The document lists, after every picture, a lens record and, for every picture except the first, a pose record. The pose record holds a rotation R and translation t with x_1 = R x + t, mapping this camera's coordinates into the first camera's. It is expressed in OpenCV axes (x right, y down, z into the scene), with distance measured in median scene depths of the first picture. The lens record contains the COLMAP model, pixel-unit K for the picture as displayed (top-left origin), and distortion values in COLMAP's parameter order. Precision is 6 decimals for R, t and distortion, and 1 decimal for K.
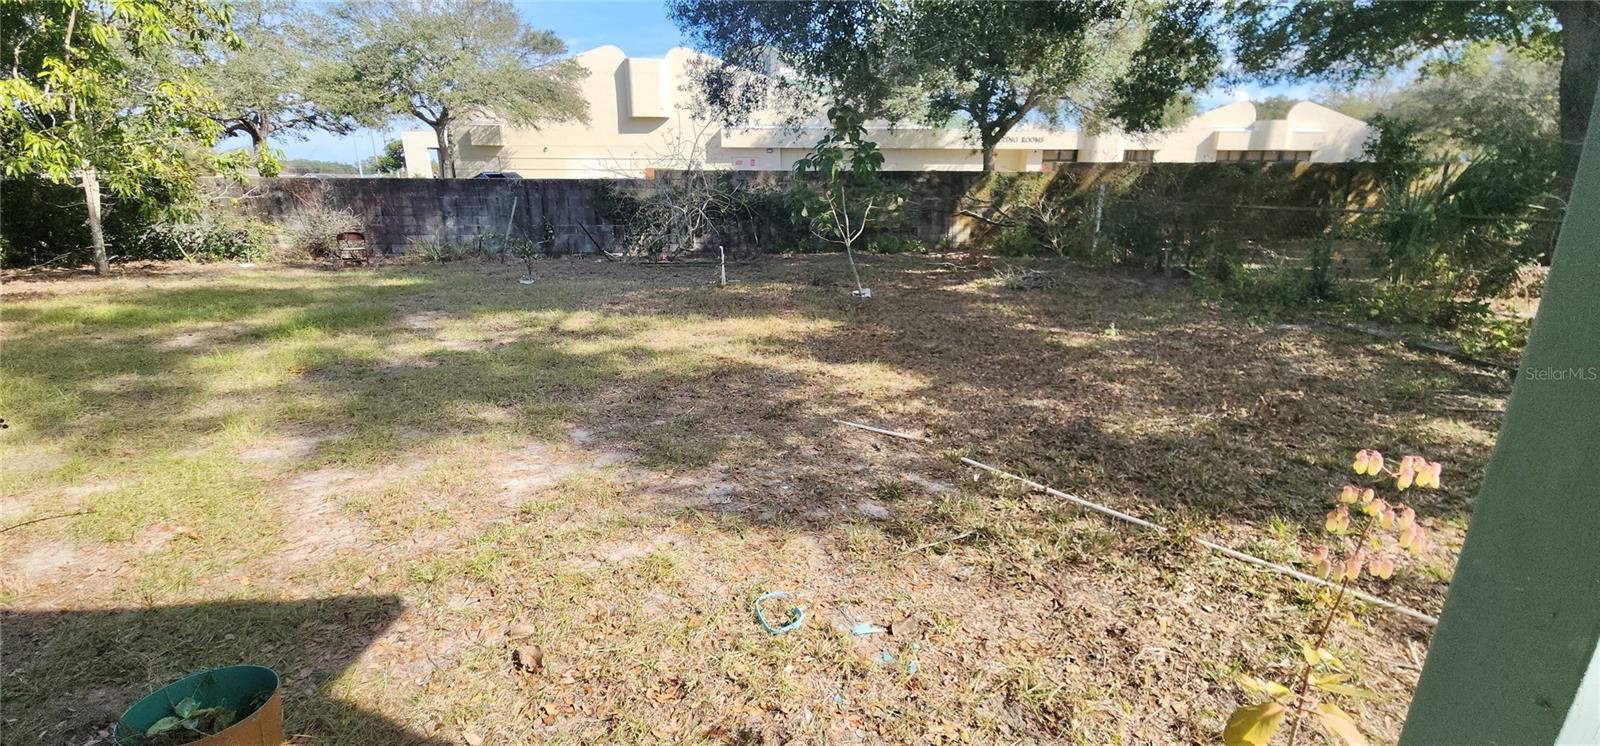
lens RADIAL K [[668.3, 0, 800.0], [0, 668.3, 373.0], [0, 0, 1]] dist [0.000148, -0.000100]
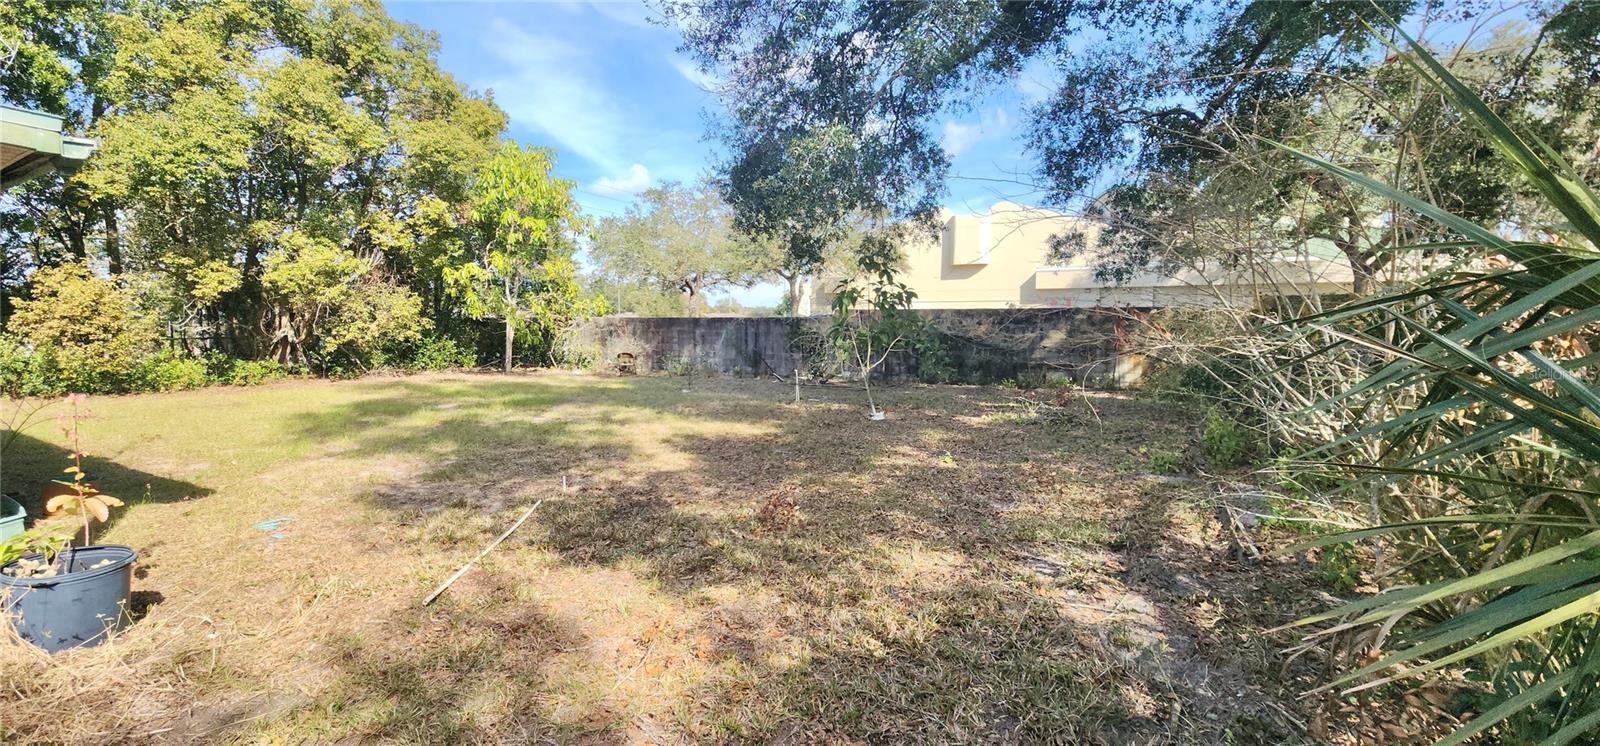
lens RADIAL K [[668.3, 0, 800.0], [0, 668.3, 373.0], [0, 0, 1]] dist [0.000148, -0.000100]
pose [[0.836221, 0.040847, -0.546869, 0.370466], [-0.151541, 0.975603, -0.158852, 0.005390], [0.527038, 0.215709, 0.822010, 0.009208]]
